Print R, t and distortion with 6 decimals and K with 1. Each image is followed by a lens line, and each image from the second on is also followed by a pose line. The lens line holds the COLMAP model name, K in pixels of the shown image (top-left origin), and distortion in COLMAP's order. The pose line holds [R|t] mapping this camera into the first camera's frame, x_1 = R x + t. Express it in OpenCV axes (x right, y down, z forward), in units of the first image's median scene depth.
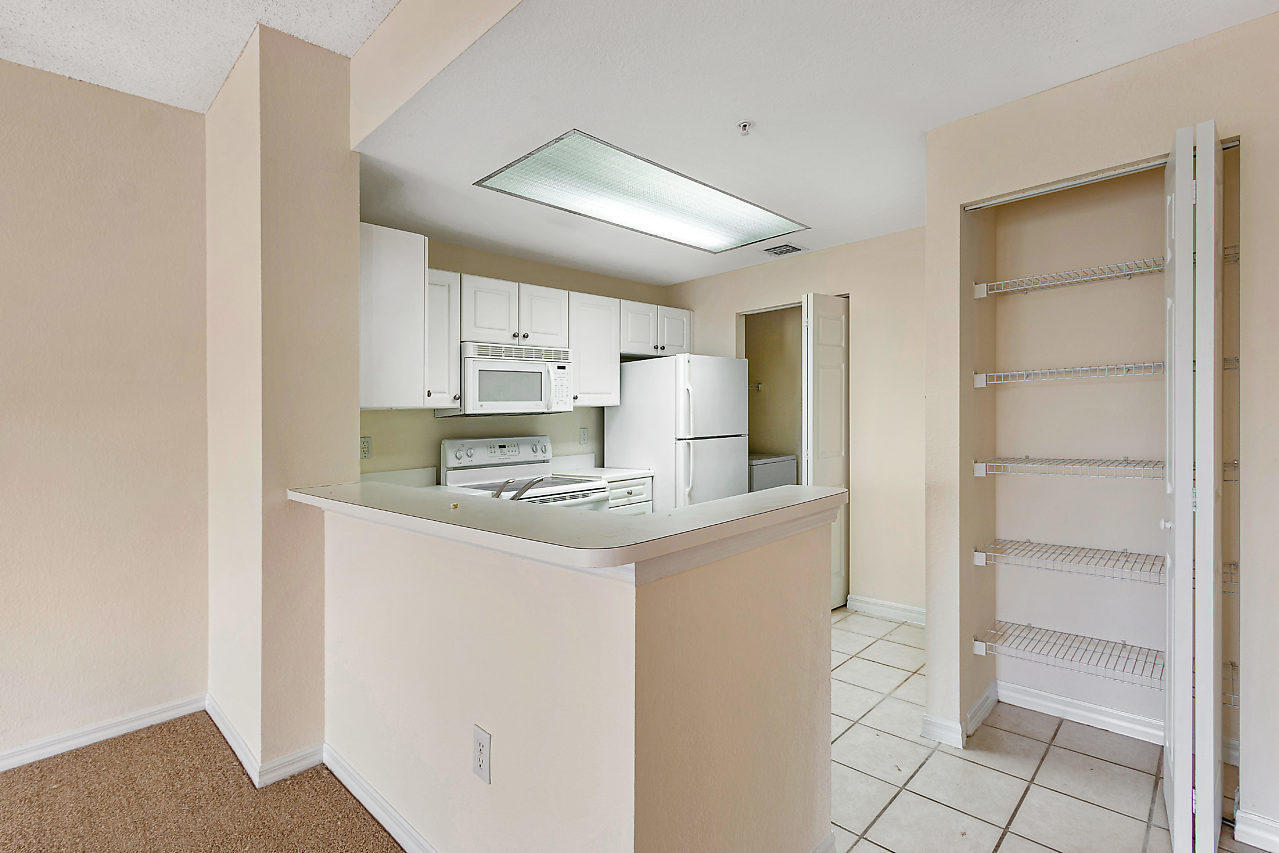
lens RADIAL K [[606.6, 0, 639.5], [0, 606.6, 426.5], [0, 0, 1]] dist [-0.001464, -0.000048]
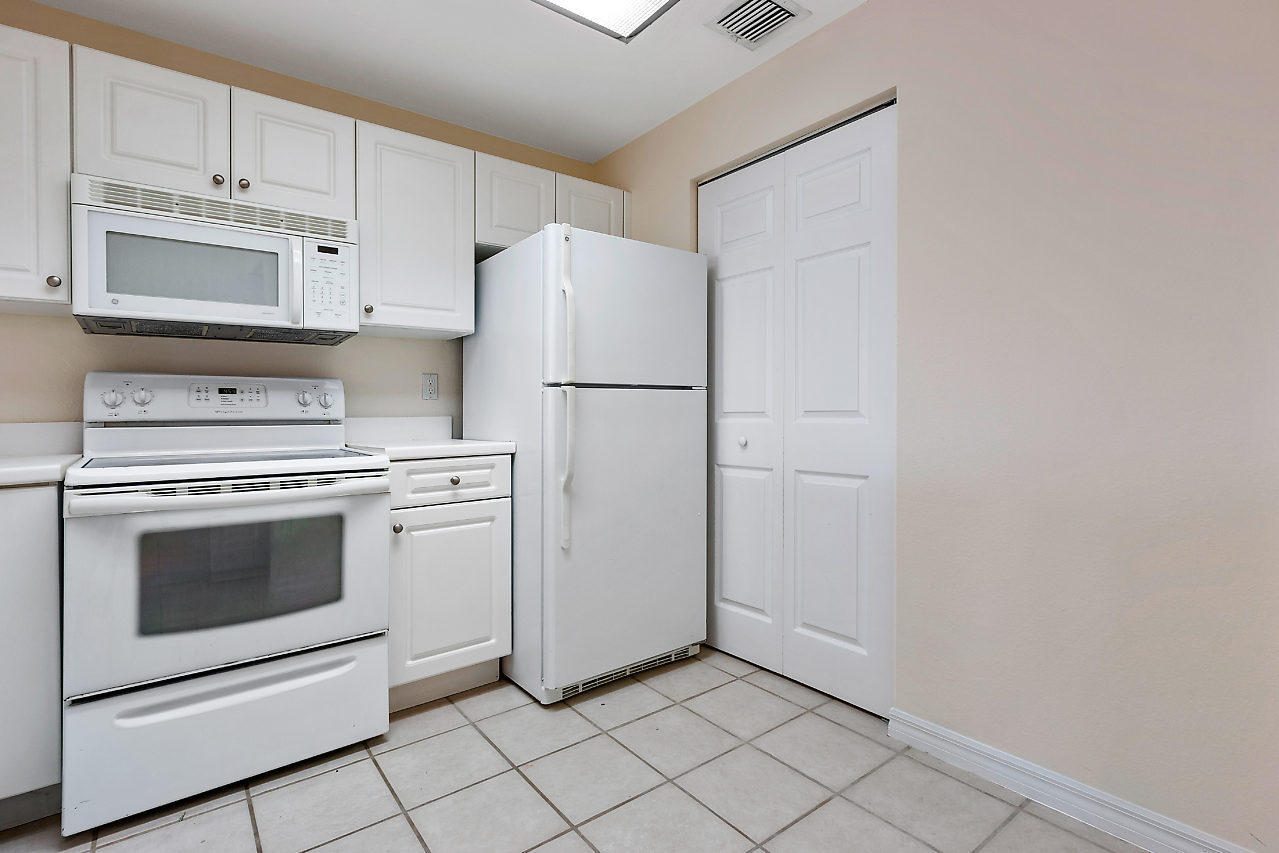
lens RADIAL K [[588.0, 0, 573.3], [0, 588.0, 416.1], [0, 0, 1]] dist [0.002003, 0.000195]
pose [[0.978810, 0.016829, -0.204079, 0.208005], [-0.017503, 0.999846, -0.001497, 0.052786], [0.204022, 0.005037, 0.978953, 0.534549]]
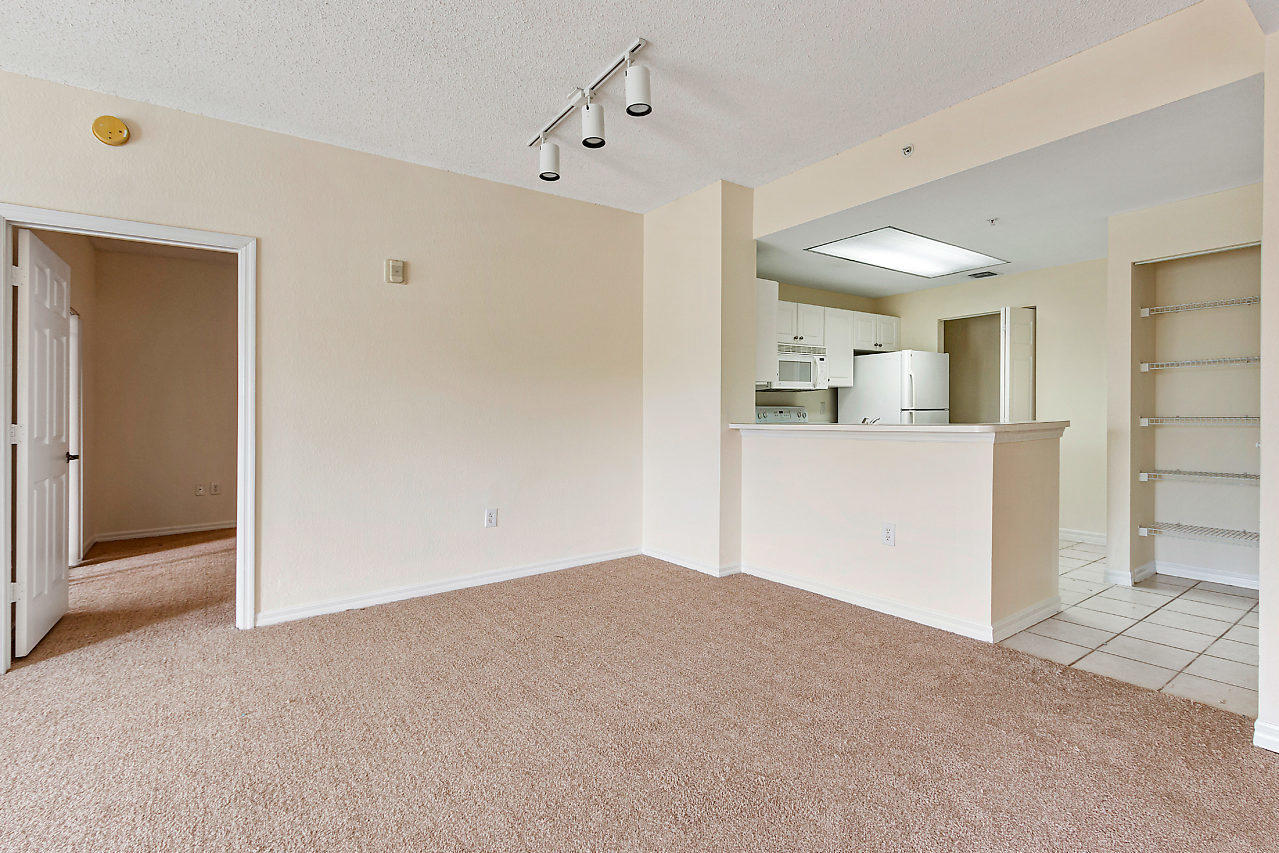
lens RADIAL K [[592.5, 0, 642.7], [0, 592.5, 406.2], [0, 0, 1]] dist [-0.018436, -0.000147]
pose [[0.981683, 0.016571, -0.189800, -0.287281], [-0.020593, 0.999603, -0.019240, 0.053958], [0.189406, 0.022796, 0.981634, -0.493723]]
